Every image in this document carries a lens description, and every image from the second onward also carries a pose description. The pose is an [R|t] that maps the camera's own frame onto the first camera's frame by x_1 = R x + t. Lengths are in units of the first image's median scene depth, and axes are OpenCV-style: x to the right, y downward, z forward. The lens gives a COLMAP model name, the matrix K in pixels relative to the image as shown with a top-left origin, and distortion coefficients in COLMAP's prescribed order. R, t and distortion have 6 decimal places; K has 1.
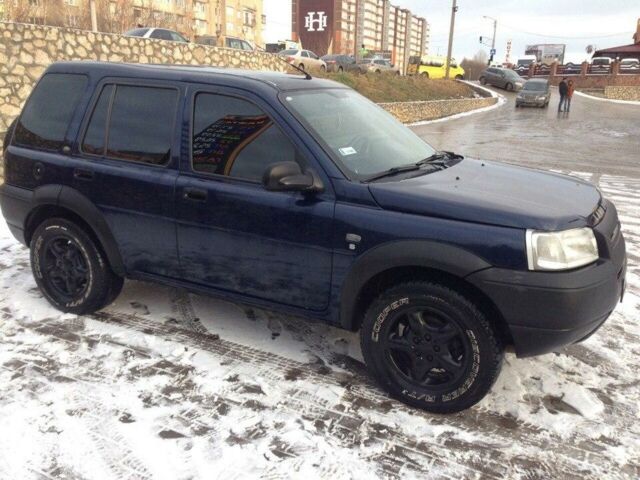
lens RADIAL K [[571.7, 0, 320.0], [0, 571.7, 240.0], [0, 0, 1]] dist [0.152831, -0.240870]
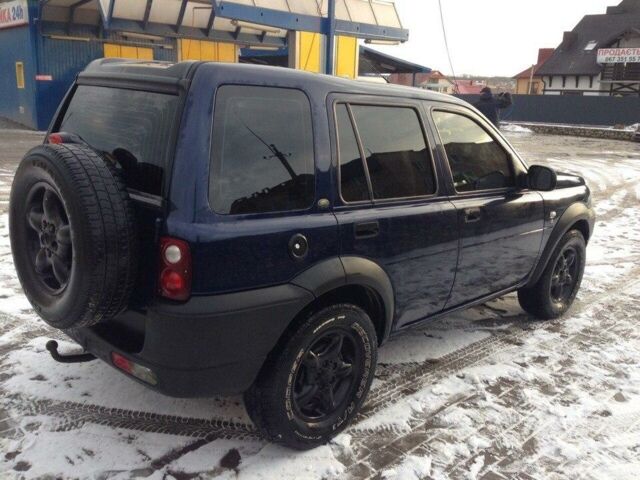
lens RADIAL K [[571.7, 0, 320.0], [0, 571.7, 240.0], [0, 0, 1]] dist [0.152831, -0.240870]
pose [[0.308617, -0.237217, 0.921132, -1.267019], [0.211153, 0.961326, 0.176823, -0.277673], [-0.927453, 0.139929, 0.346771, 0.944055]]
